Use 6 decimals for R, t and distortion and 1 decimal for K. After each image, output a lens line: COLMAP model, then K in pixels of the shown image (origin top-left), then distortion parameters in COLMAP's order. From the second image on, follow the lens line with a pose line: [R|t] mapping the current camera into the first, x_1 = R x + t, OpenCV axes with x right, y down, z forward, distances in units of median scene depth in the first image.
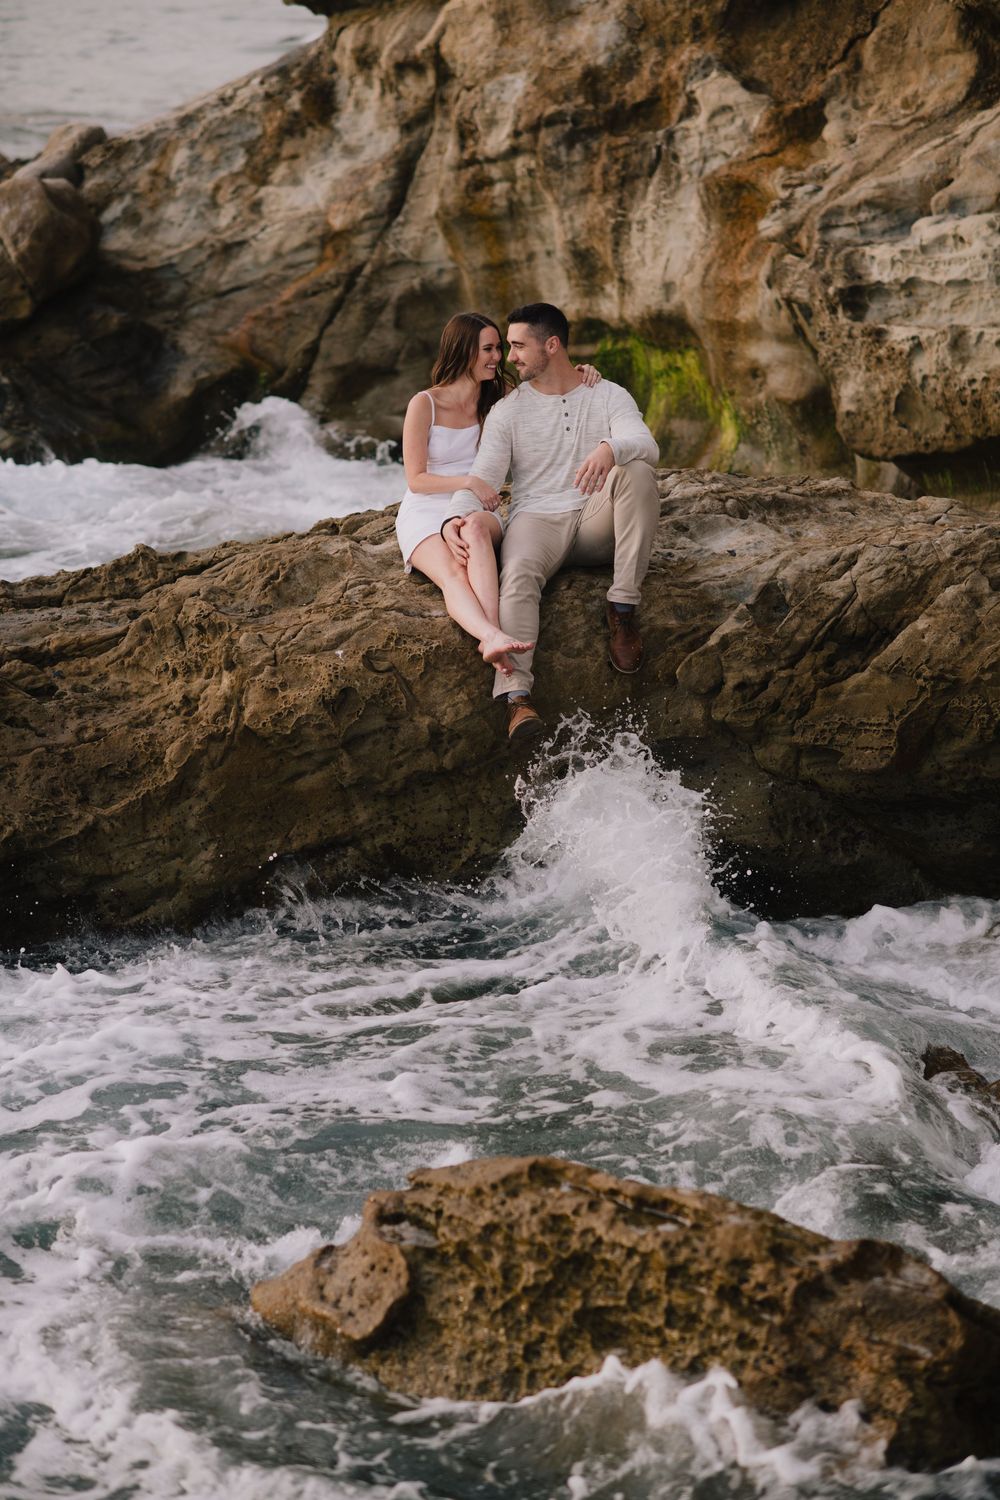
lens RADIAL K [[3570.6, 0, 500.0], [0, 3570.6, 750.0], [0, 0, 1]] dist [-0.112104, 0.078814]
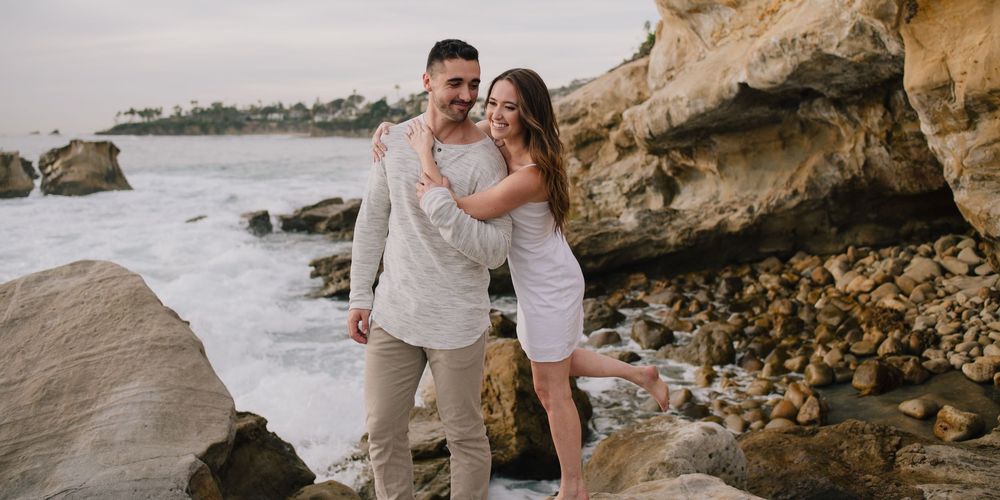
lens RADIAL K [[796.2, 0, 498.6], [0, 796.2, 166.9], [0, 0, 1]] dist [-0.051342, 0.038123]
pose [[0.986926, -0.018732, -0.160081, 0.150104], [-0.014790, 0.978506, -0.205685, 0.078089], [0.160493, 0.205363, 0.965437, -0.196969]]
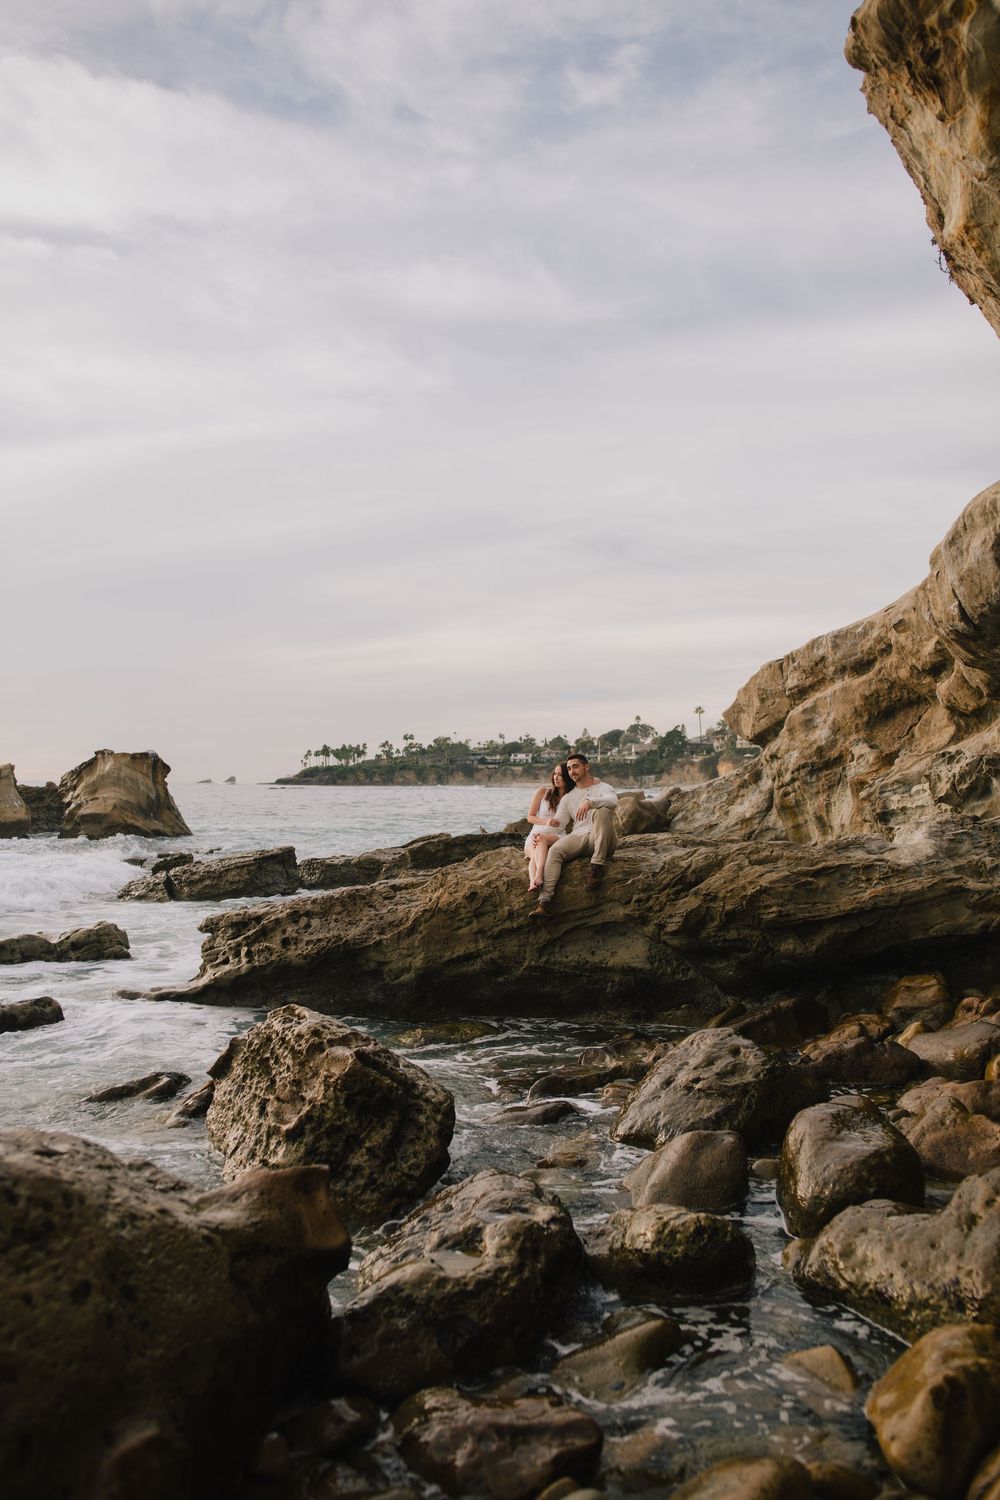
lens RADIAL K [[1205.9, 0, 500.0], [0, 1205.9, 750.0], [0, 0, 1]] dist [-0.033507, 0.013331]
pose [[0.897332, -0.035655, -0.439914, 0.219975], [-0.088798, 0.961766, -0.259078, 0.065738], [0.432332, 0.271543, 0.859857, 0.149266]]
